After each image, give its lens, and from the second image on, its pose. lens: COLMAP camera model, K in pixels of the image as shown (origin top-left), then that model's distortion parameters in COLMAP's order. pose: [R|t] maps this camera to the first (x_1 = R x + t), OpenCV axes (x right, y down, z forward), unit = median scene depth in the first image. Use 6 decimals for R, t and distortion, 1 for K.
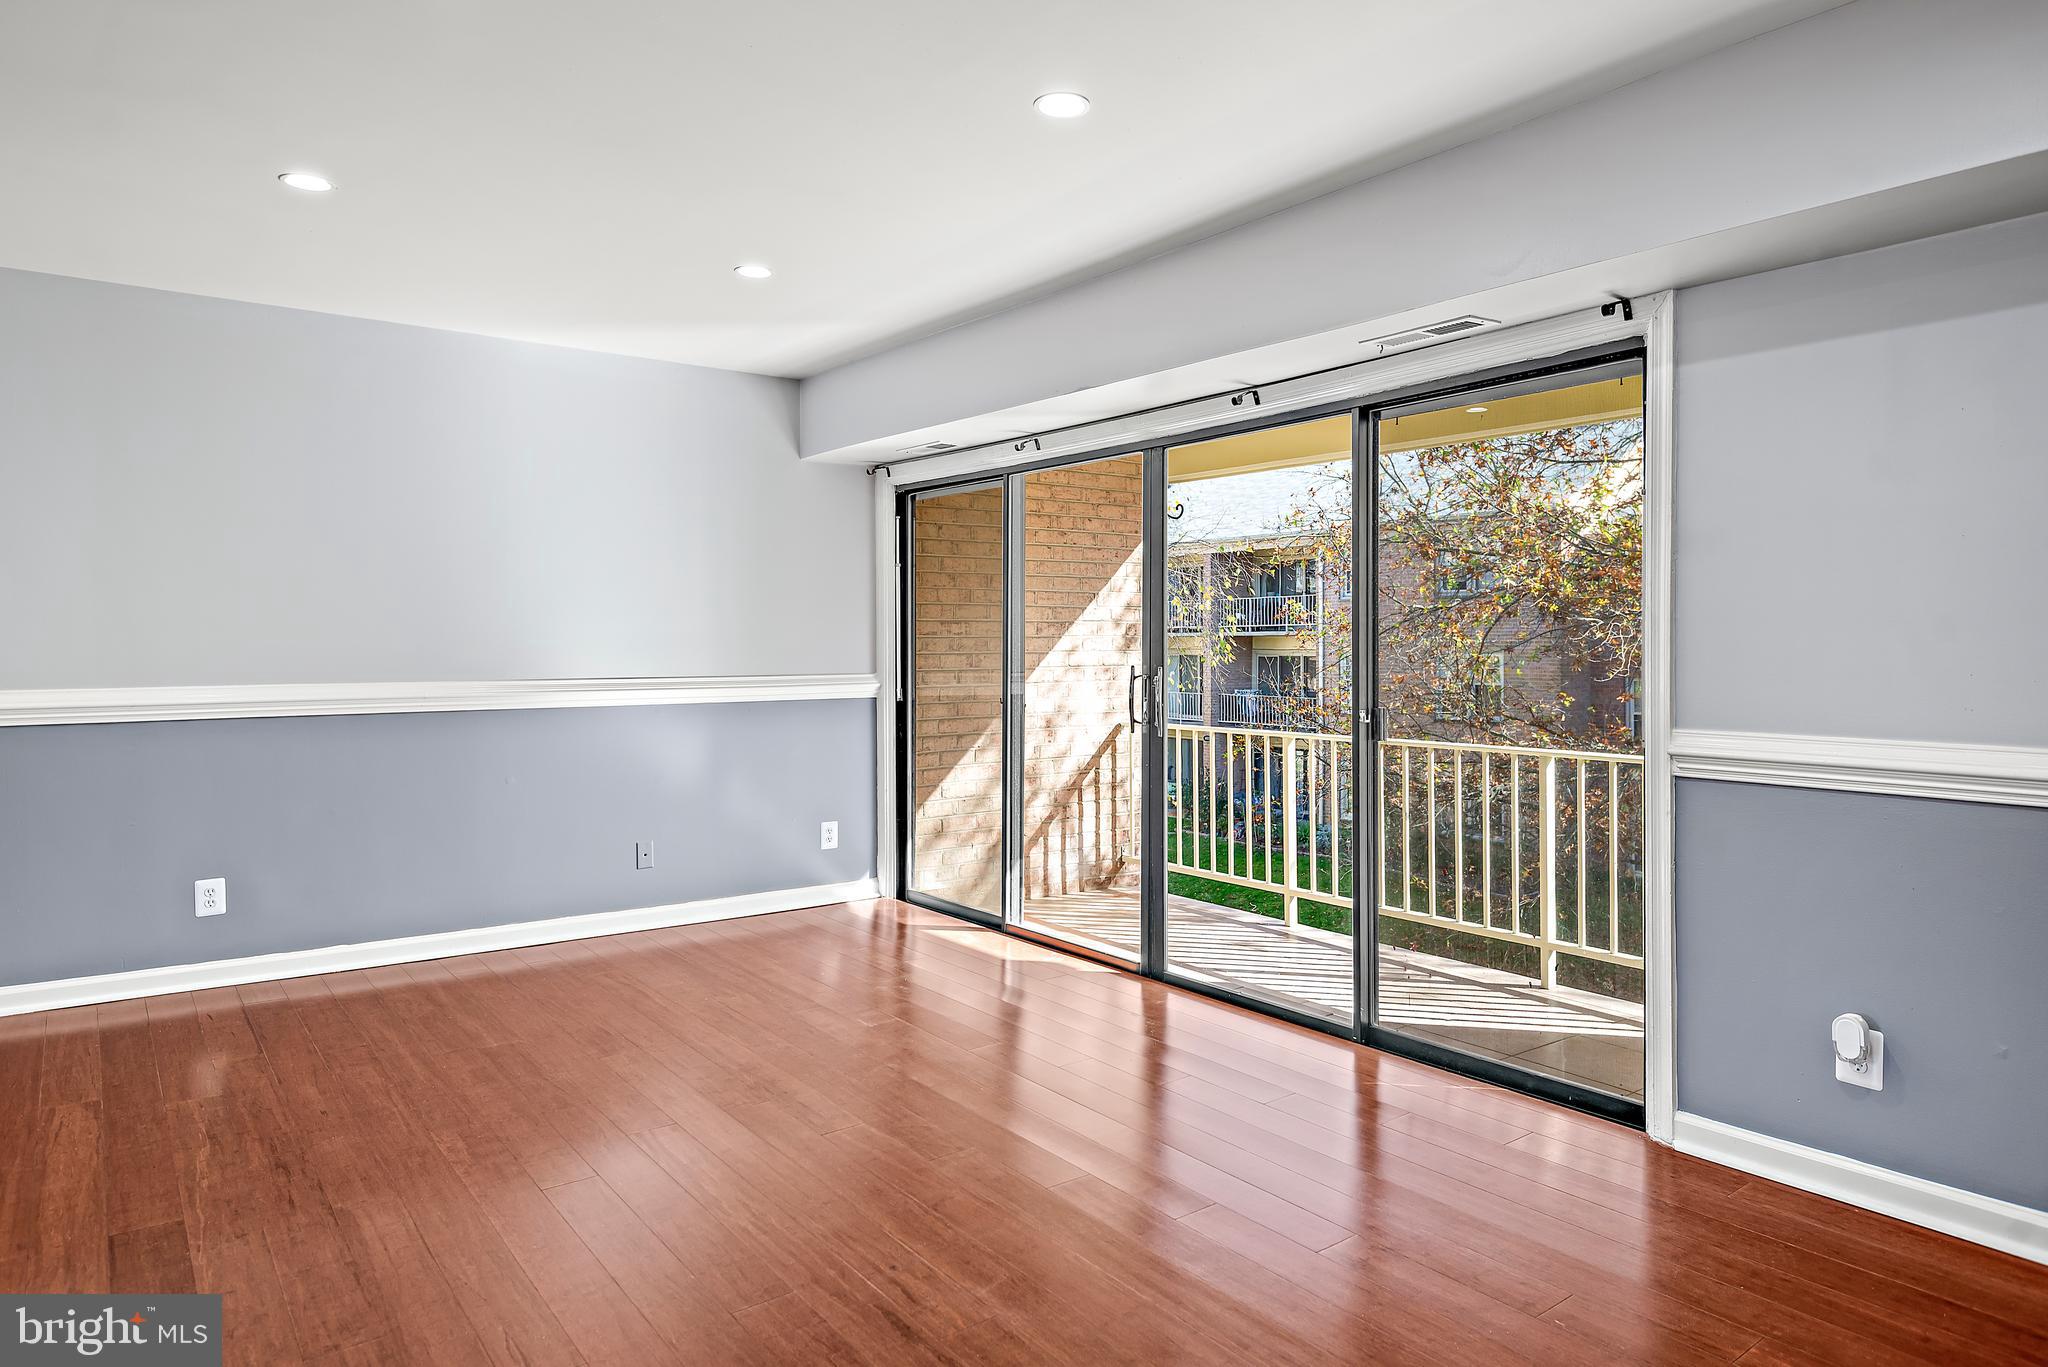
lens RADIAL K [[1242.1, 0, 1036.1], [0, 1242.1, 642.0], [0, 0, 1]] dist [0.016167, -0.004722]
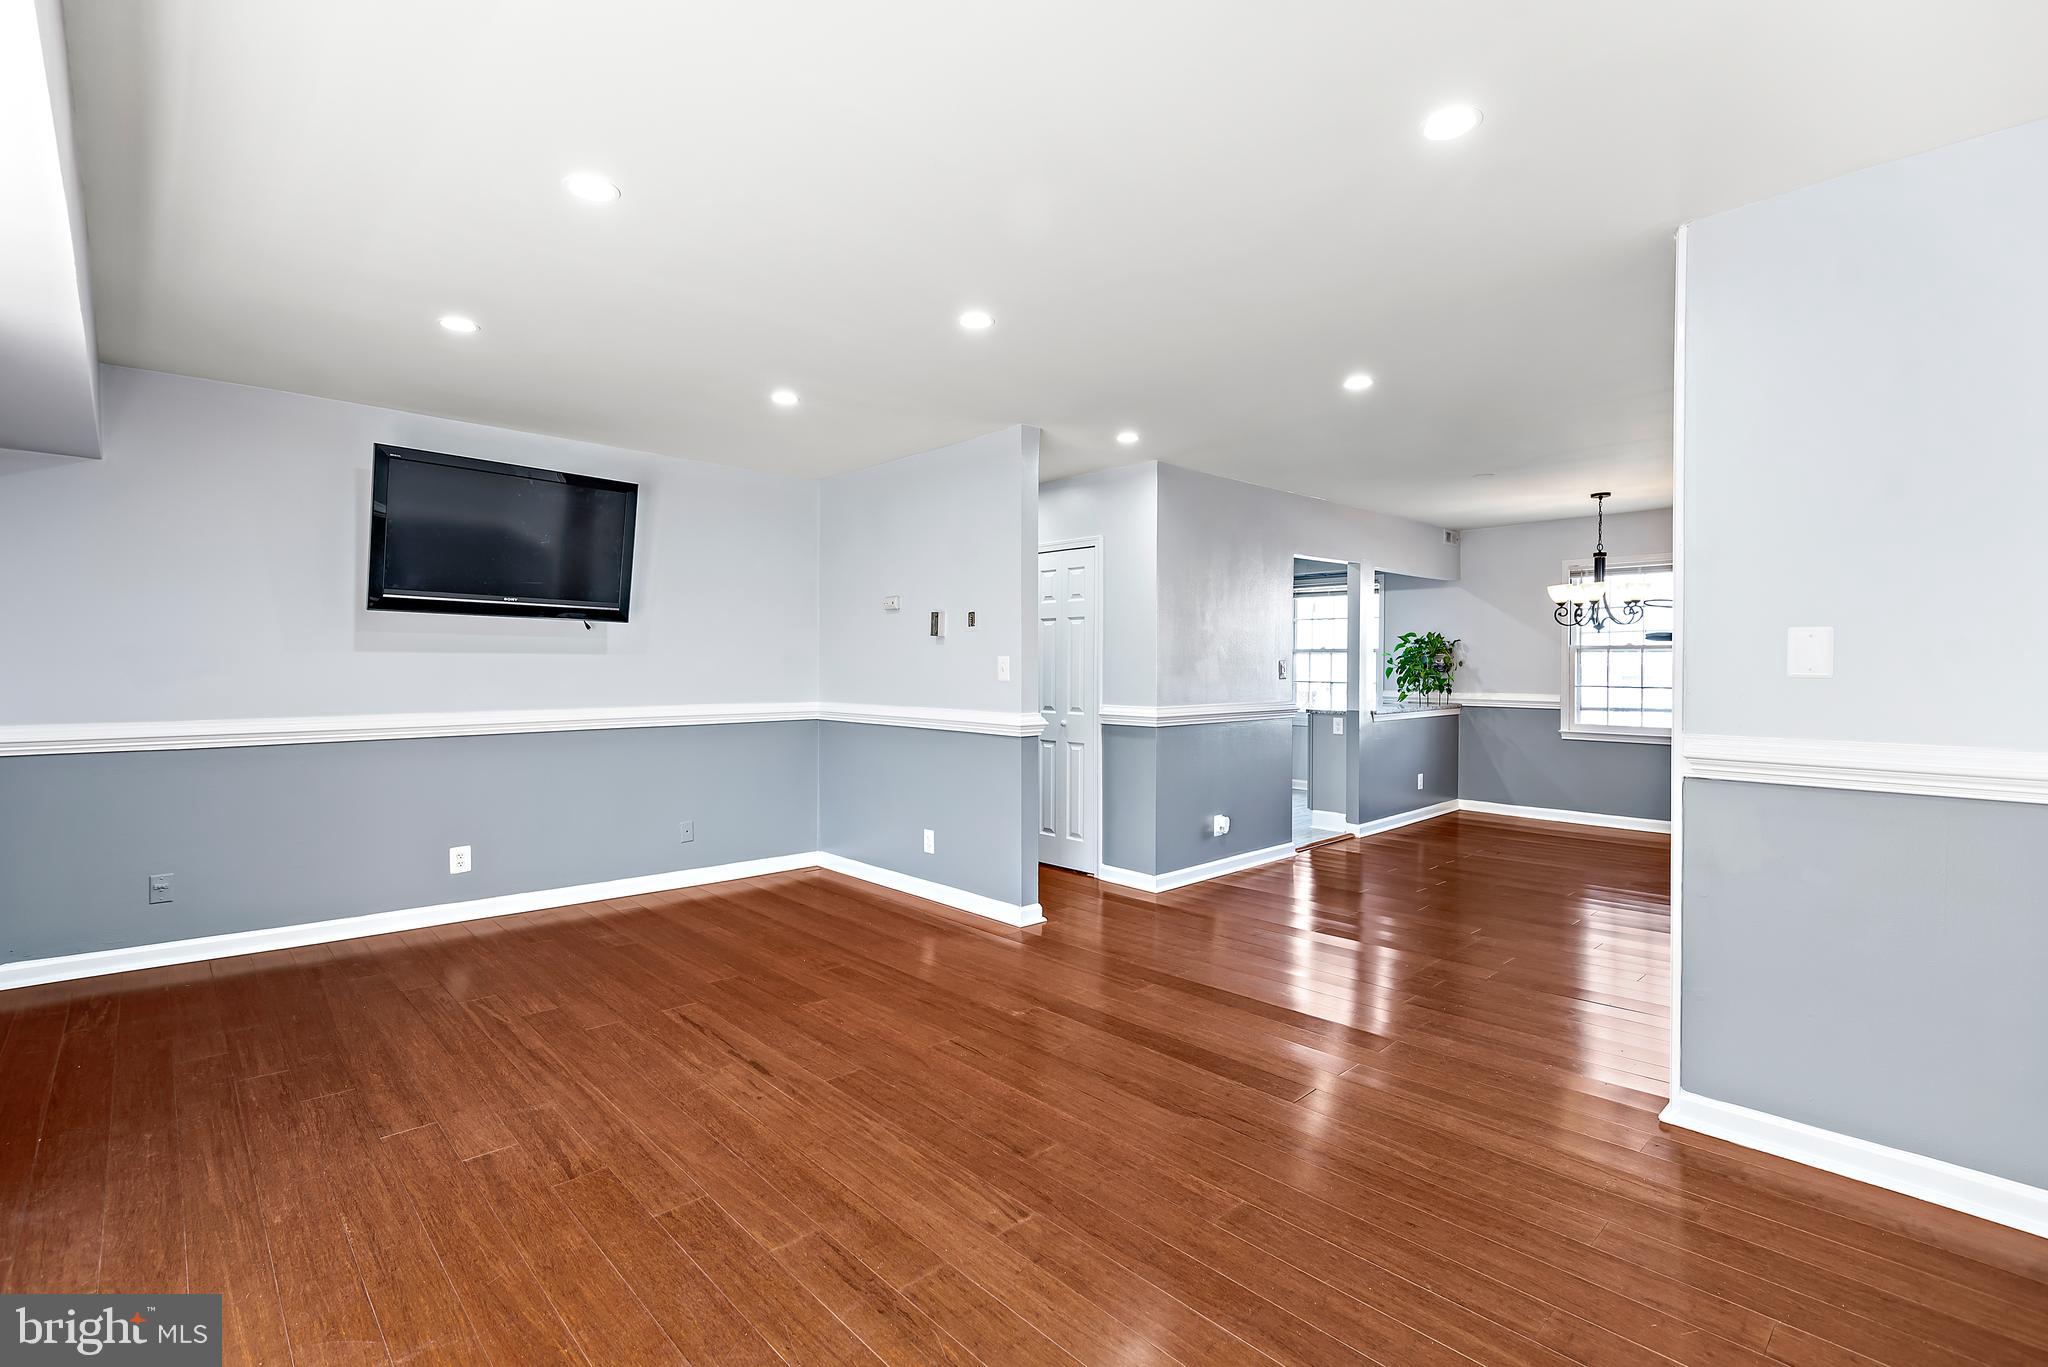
lens RADIAL K [[924.4, 0, 1011.3], [0, 924.4, 667.3], [0, 0, 1]] dist [0.020334, -0.003652]
pose [[-0.995686, 0.000482, -0.092785, -0.128537], [0.000101, 0.999992, 0.004104, -0.004617], [0.092787, 0.004077, -0.995678, 0.879248]]
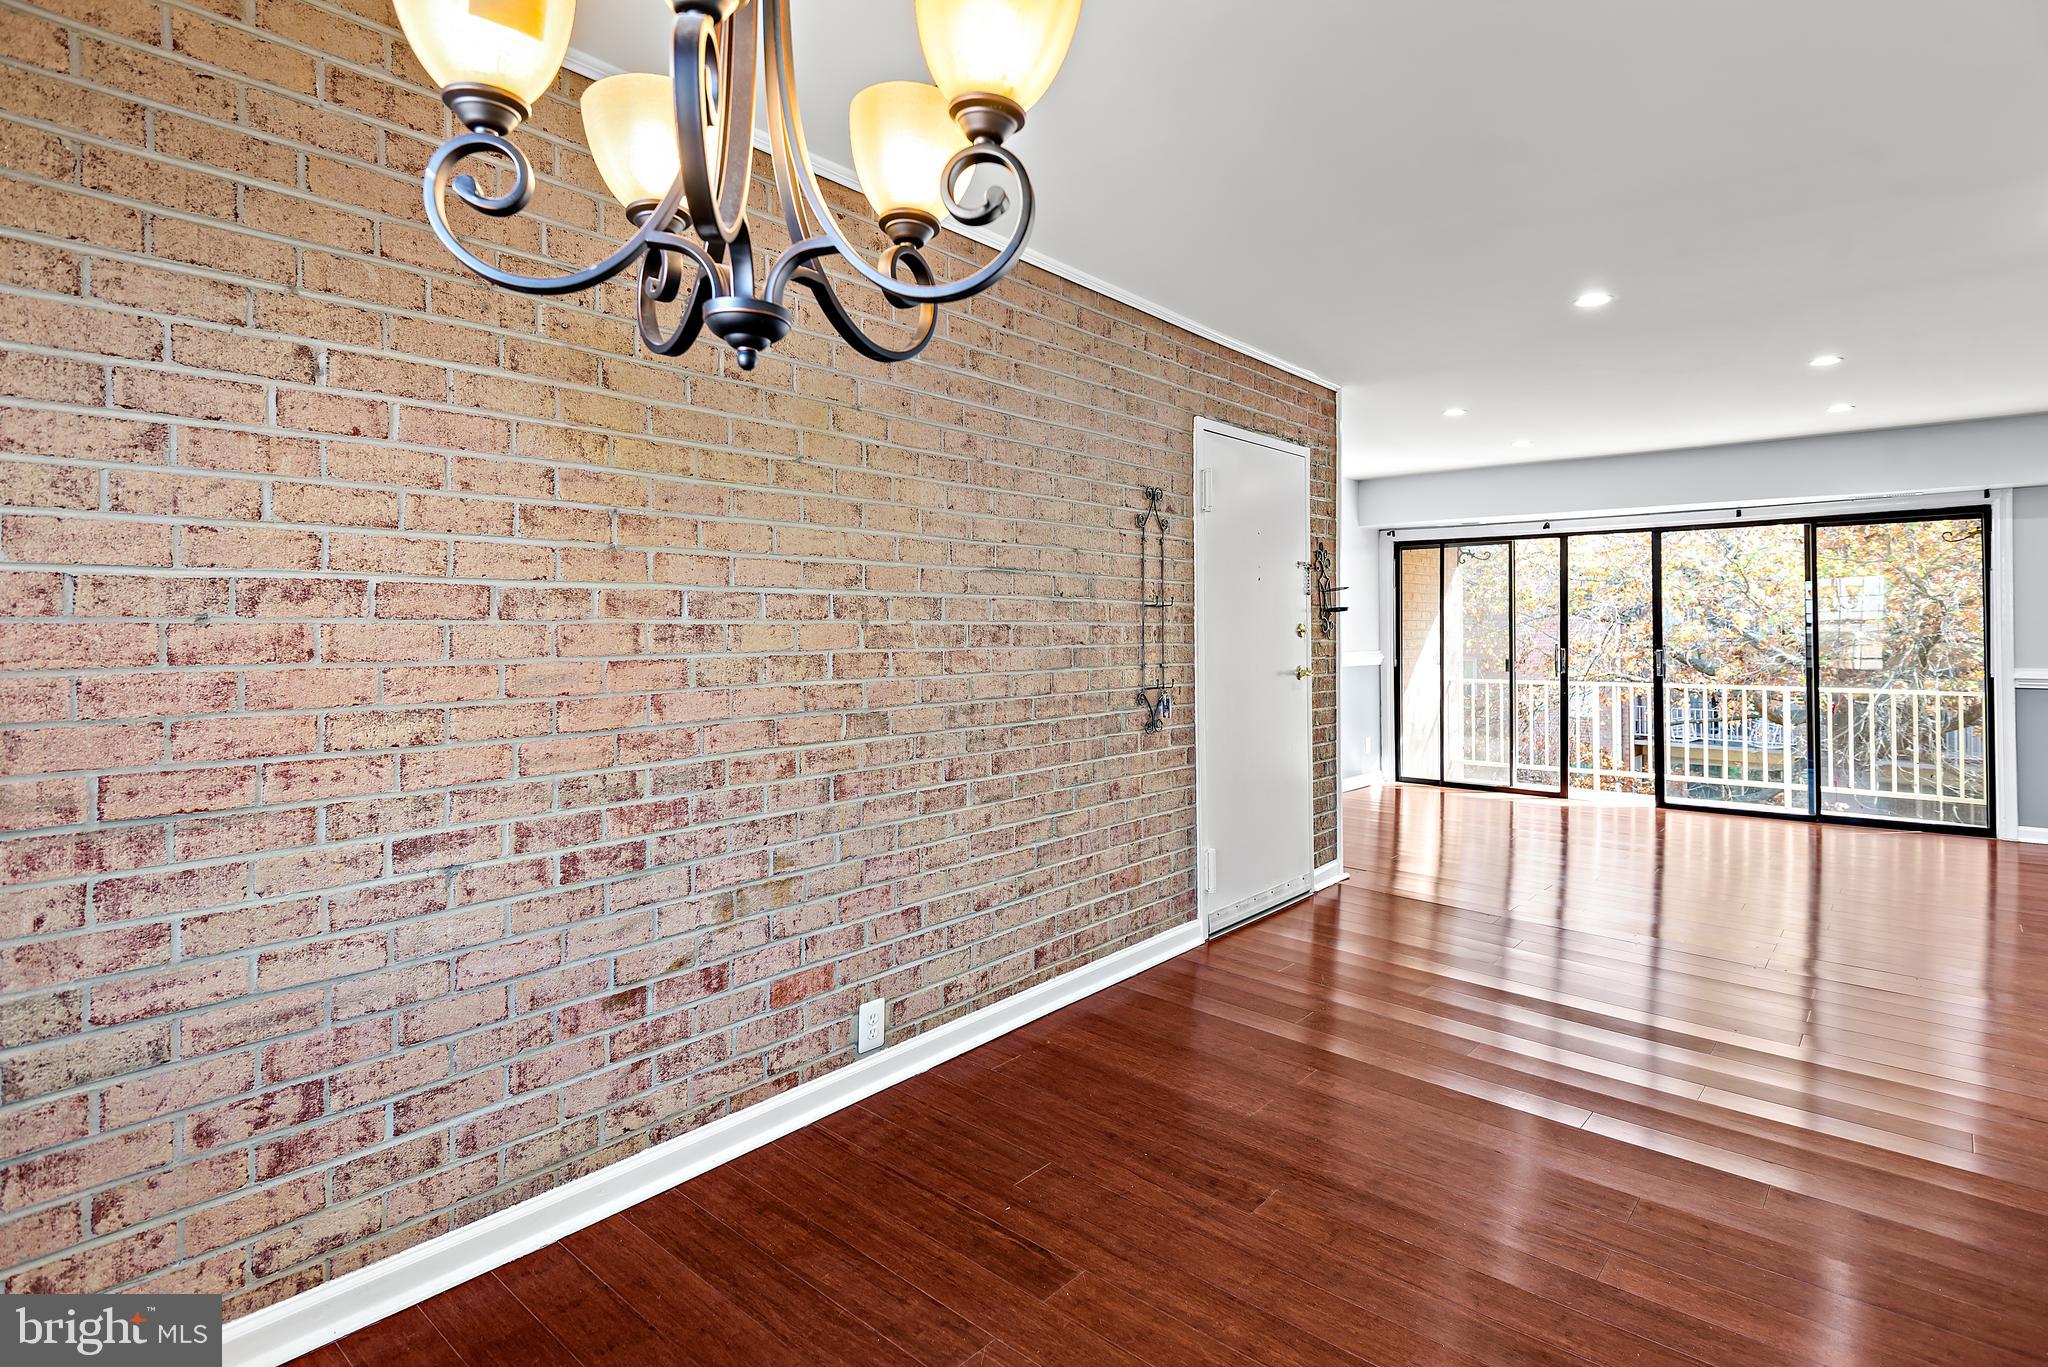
lens RADIAL K [[1025.3, 0, 1015.8], [0, 1025.3, 619.4], [0, 0, 1]] dist [0.031054, -0.018566]
pose [[0.981369, 0.003546, 0.192098, -0.905565], [-0.000916, 0.999905, -0.013781, 0.002585], [-0.192129, 0.013349, 0.981279, -0.311190]]
